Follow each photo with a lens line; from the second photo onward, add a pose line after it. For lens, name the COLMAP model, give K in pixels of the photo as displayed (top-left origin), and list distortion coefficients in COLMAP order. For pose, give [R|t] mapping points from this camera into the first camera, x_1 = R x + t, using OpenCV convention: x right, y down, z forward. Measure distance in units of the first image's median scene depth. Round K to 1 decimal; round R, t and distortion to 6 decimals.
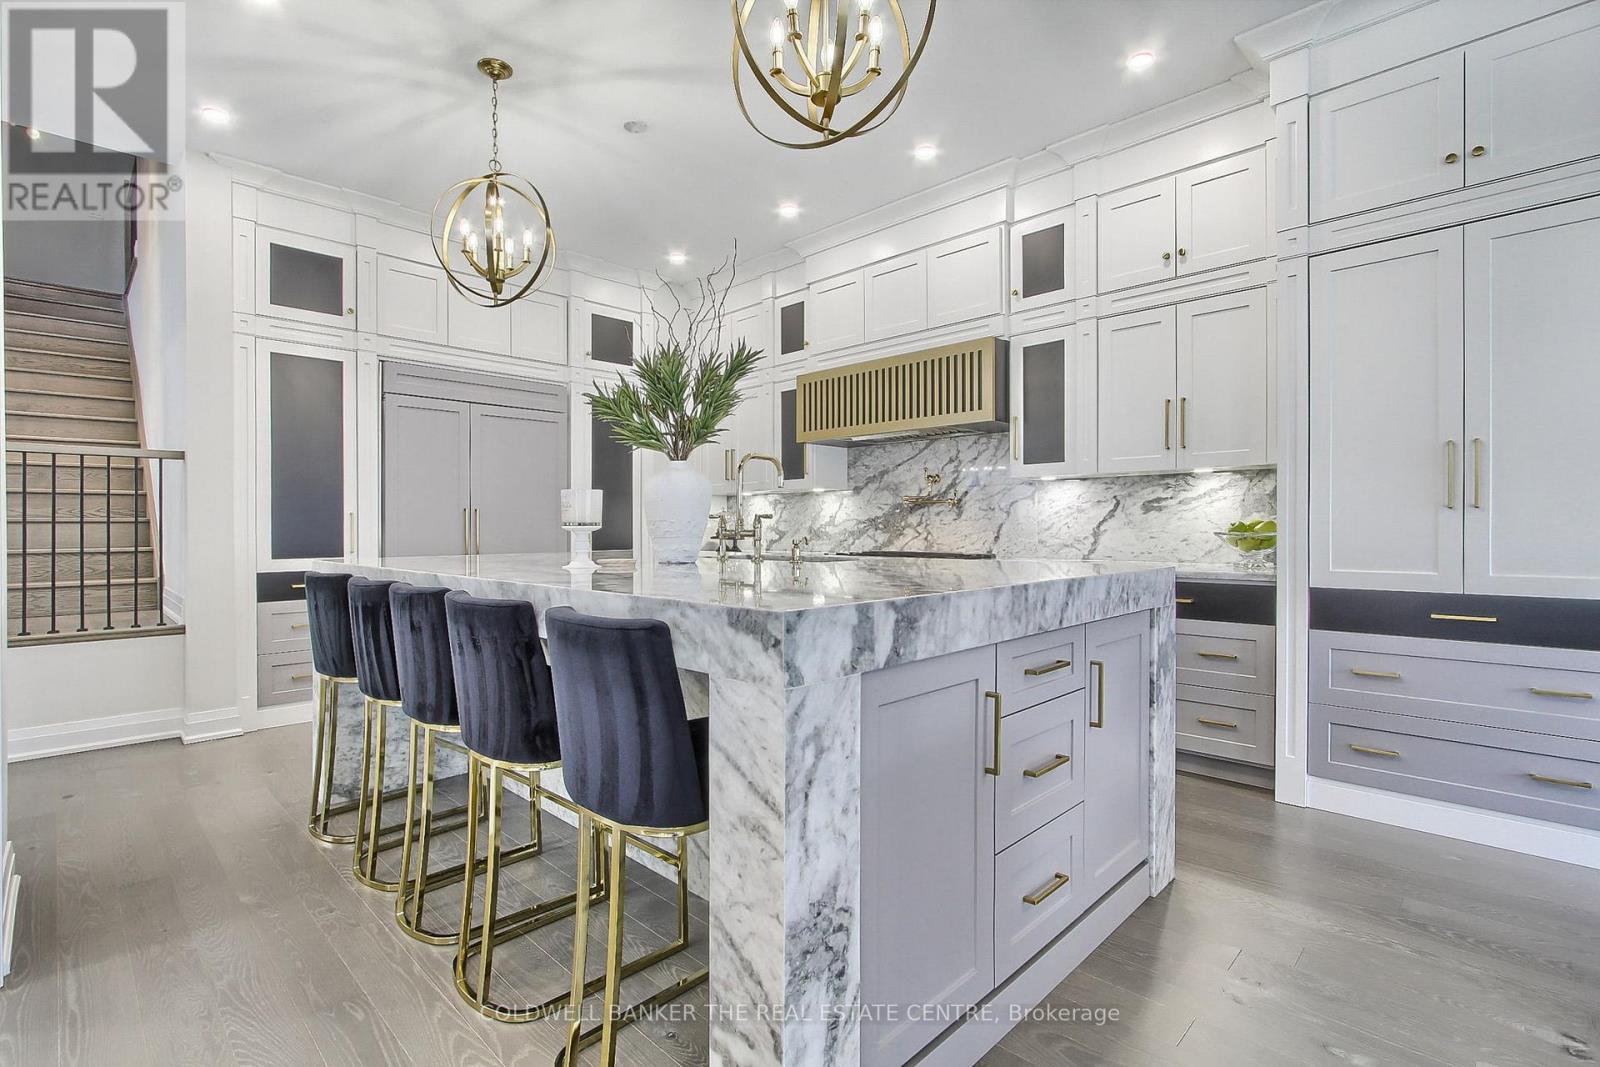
lens RADIAL K [[729.6, 0, 803.0], [0, 729.6, 532.4], [0, 0, 1]] dist [-0.027346, 0.003270]
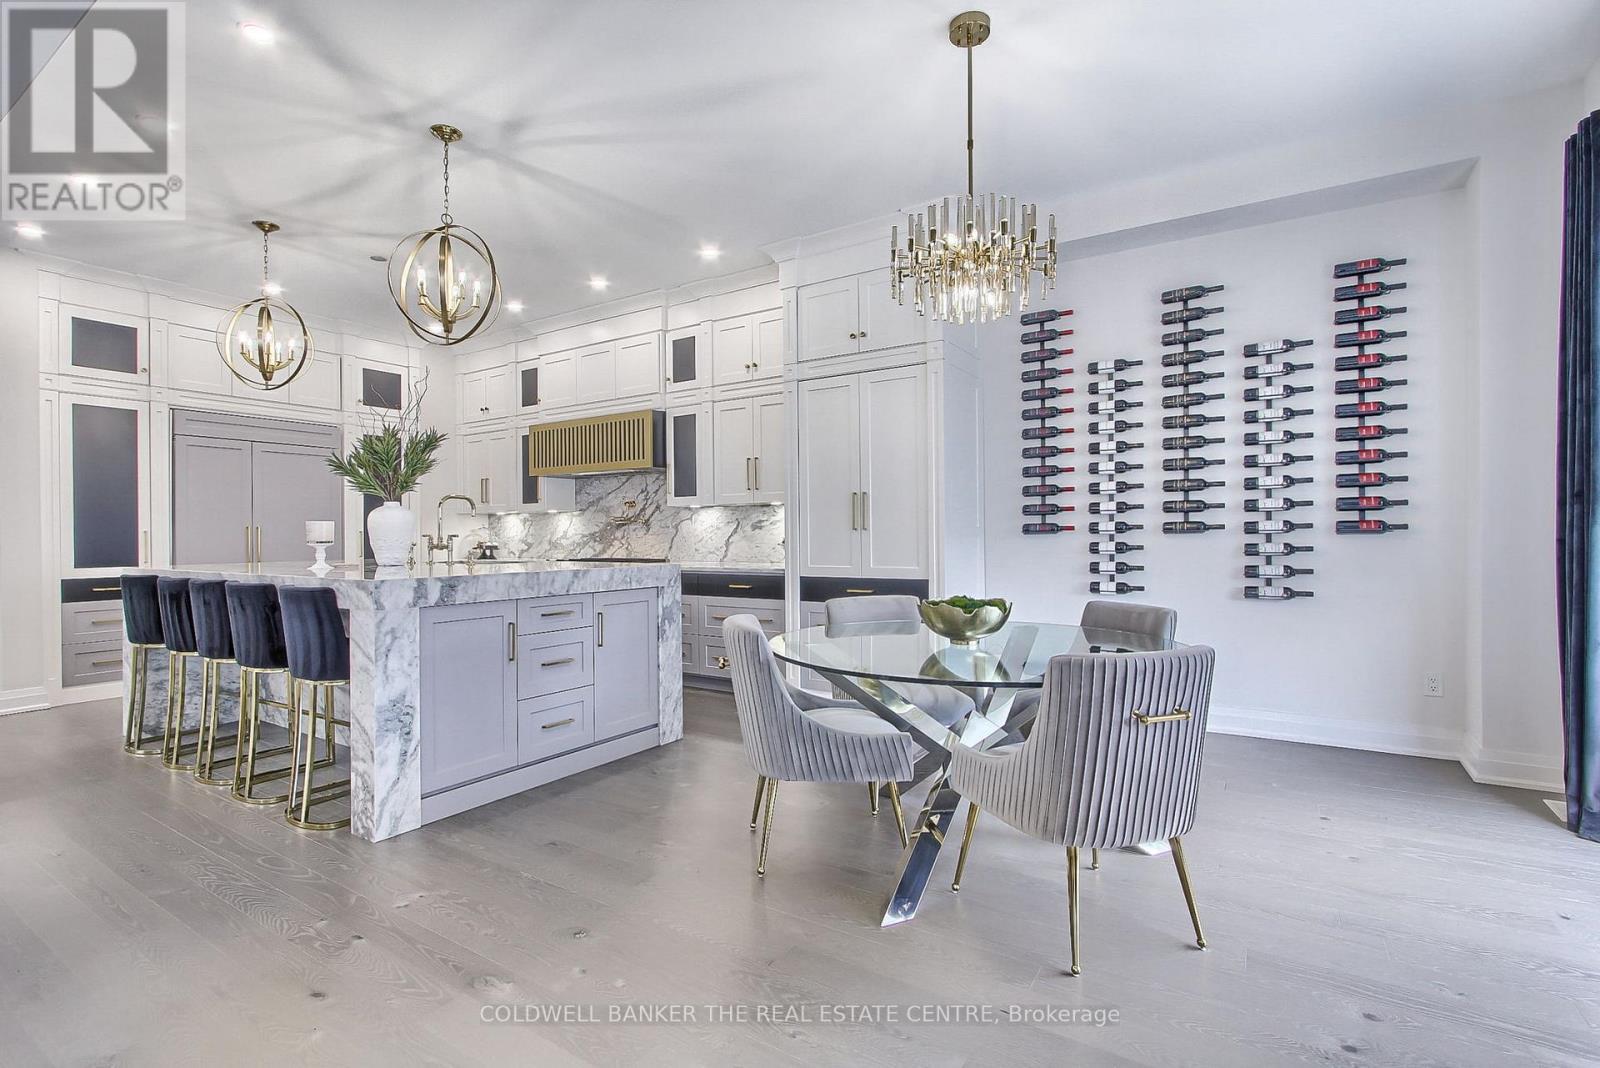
lens RADIAL K [[729.6, 0, 799.8], [0, 729.6, 537.9], [0, 0, 1]] dist [-0.027346, 0.003270]
pose [[0.978757, -0.004920, 0.204966, 0.313745], [0.005601, 0.999981, -0.002742, -0.007972], [-0.204949, 0.003832, 0.978765, -0.605550]]
